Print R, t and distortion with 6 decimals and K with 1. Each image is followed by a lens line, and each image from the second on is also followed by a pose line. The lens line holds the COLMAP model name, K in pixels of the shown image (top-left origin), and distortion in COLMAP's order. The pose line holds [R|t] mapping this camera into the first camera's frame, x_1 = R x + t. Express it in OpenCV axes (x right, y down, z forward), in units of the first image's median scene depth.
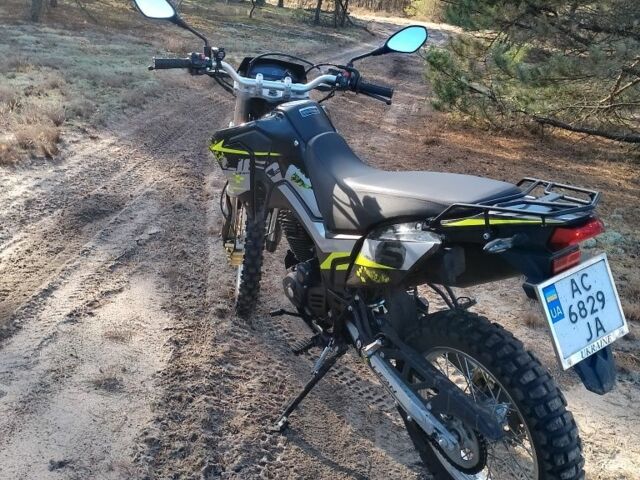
lens RADIAL K [[711.6, 0, 317.3], [0, 711.6, 248.3], [0, 0, 1]] dist [0.084656, -0.183723]
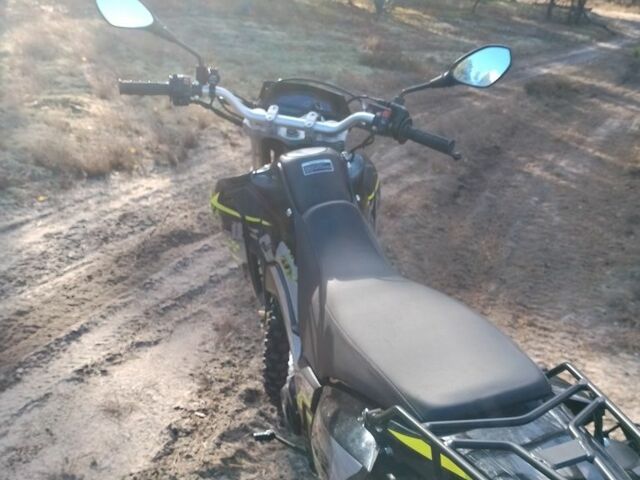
lens RADIAL K [[711.6, 0, 317.3], [0, 711.6, 248.3], [0, 0, 1]] dist [0.084656, -0.183723]
pose [[0.948252, 0.111125, -0.297438, 0.112914], [-0.108449, 0.993774, 0.025541, -0.073475], [0.298425, 0.008037, 0.954399, 0.193329]]
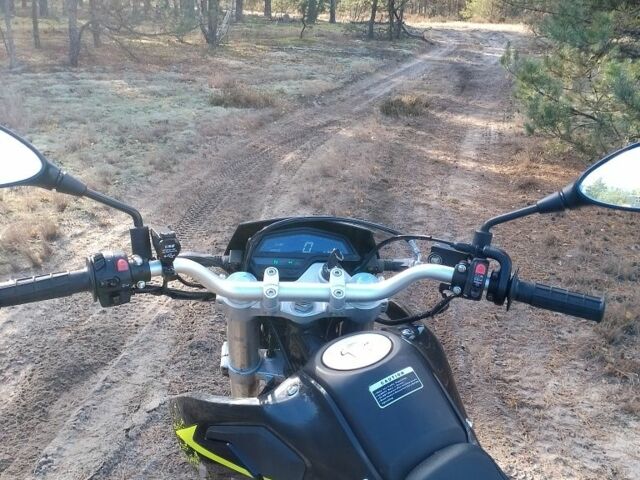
lens RADIAL K [[685.1, 0, 315.8], [0, 685.1, 239.0], [0, 0, 1]] dist [0.118626, -0.327801]
pose [[0.993554, -0.060263, -0.096016, -0.007686], [0.058893, 0.998119, -0.017042, -0.149924], [0.096862, 0.011277, 0.995234, 0.349446]]
